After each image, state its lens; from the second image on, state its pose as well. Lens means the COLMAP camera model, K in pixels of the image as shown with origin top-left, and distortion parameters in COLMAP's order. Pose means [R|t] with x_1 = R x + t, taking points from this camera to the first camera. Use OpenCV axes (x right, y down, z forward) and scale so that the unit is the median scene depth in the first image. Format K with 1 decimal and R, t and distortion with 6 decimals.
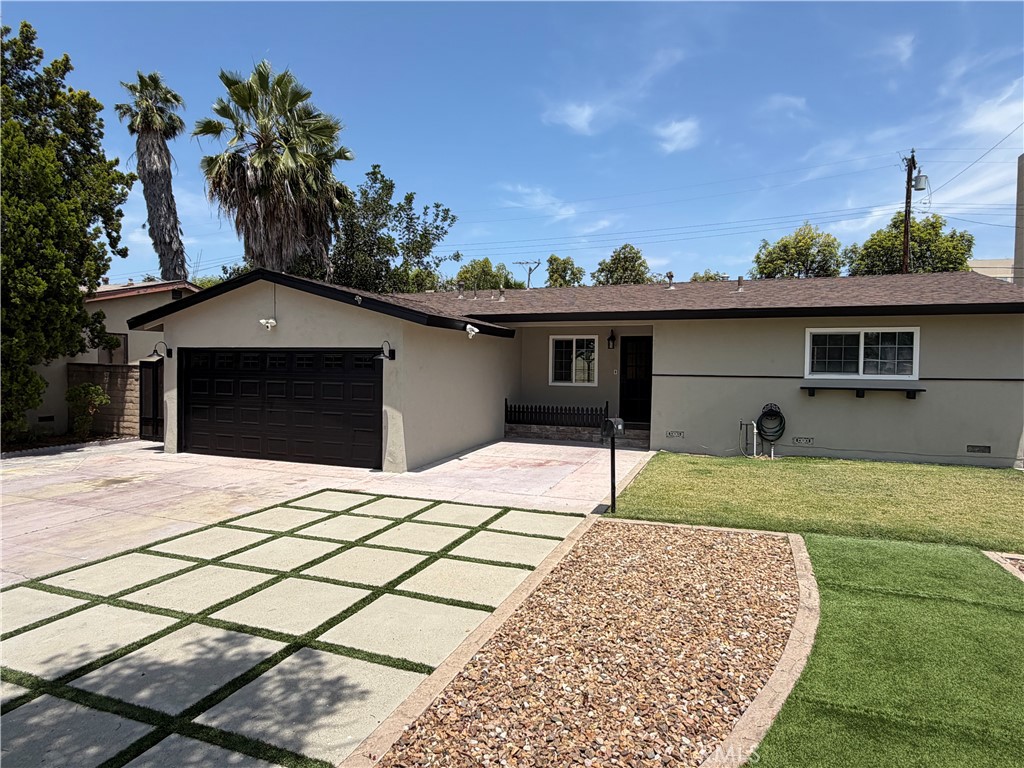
lens RADIAL K [[601.2, 0, 512.0], [0, 601.2, 384.0], [0, 0, 1]] dist [0.000738, -0.000773]
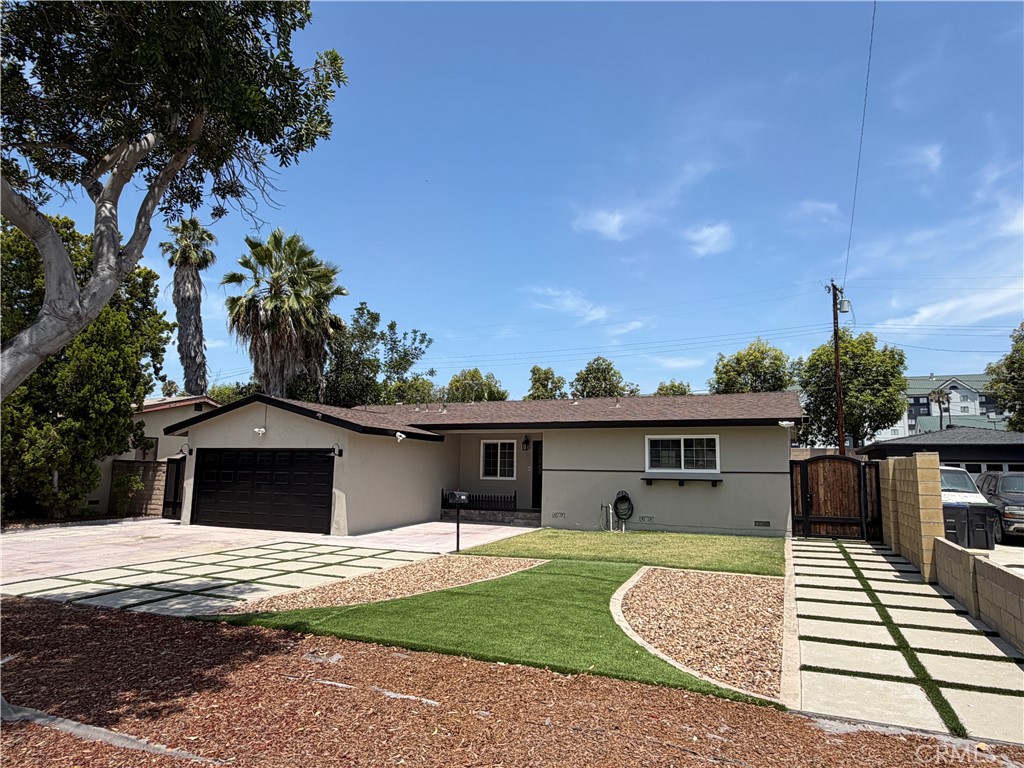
lens RADIAL K [[639.2, 0, 512.0], [0, 639.2, 384.0], [0, 0, 1]] dist [-0.000774, -0.000334]
pose [[0.999092, -0.001264, -0.042588, 0.186186], [-0.005799, 0.986226, -0.165304, 0.026398], [0.042210, 0.165401, 0.985323, -0.355666]]
